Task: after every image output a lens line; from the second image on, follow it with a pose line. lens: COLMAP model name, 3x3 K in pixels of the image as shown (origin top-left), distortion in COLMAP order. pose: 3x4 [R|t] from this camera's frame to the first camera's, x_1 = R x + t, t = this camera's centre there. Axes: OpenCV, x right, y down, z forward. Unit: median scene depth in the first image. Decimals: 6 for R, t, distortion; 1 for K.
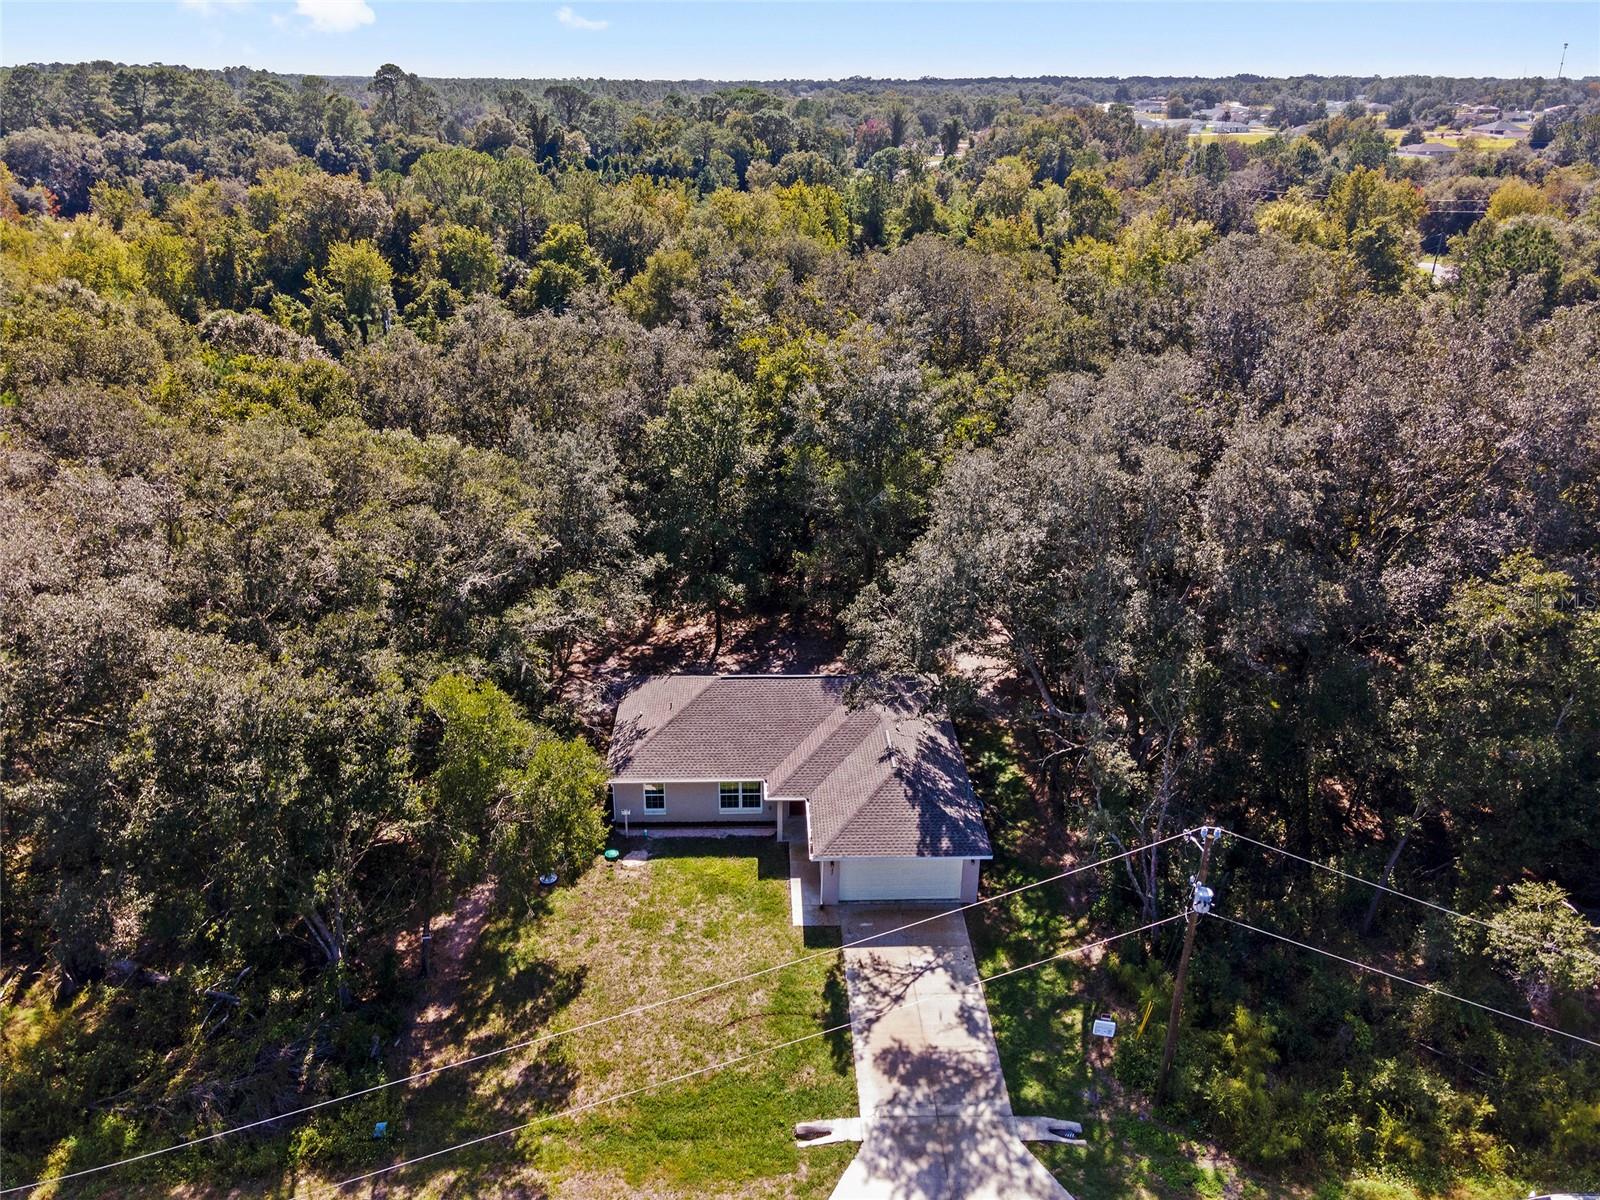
lens RADIAL K [[1190.5, 0, 800.0], [0, 1190.5, 600.0], [0, 0, 1]] dist [0.006221, 0.057552]
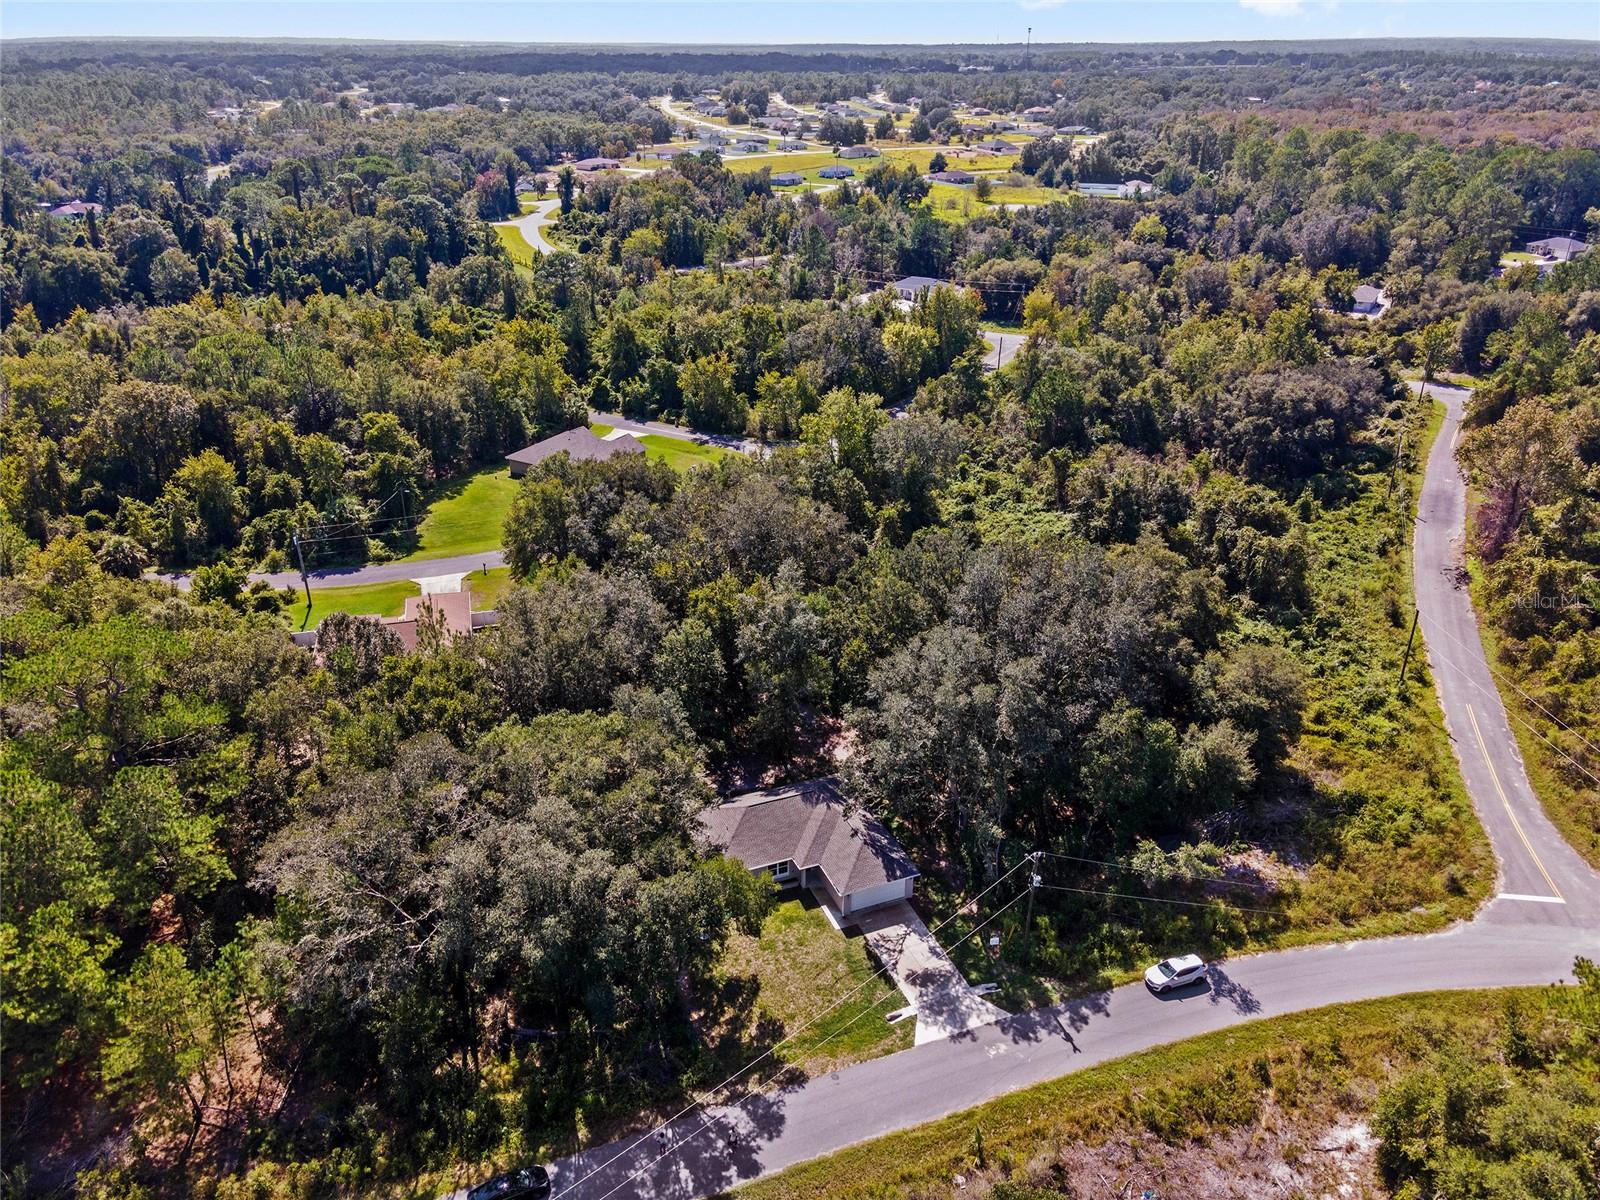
lens RADIAL K [[1173.0, 0, 799.3], [0, 1173.0, 607.5], [0, 0, 1]] dist [0.005562, 0.050130]
pose [[0.937859, -0.158320, 0.308797, -0.643028], [0.145154, 0.987251, 0.065310, -0.440221], [-0.315200, -0.016428, 0.948883, -0.934043]]
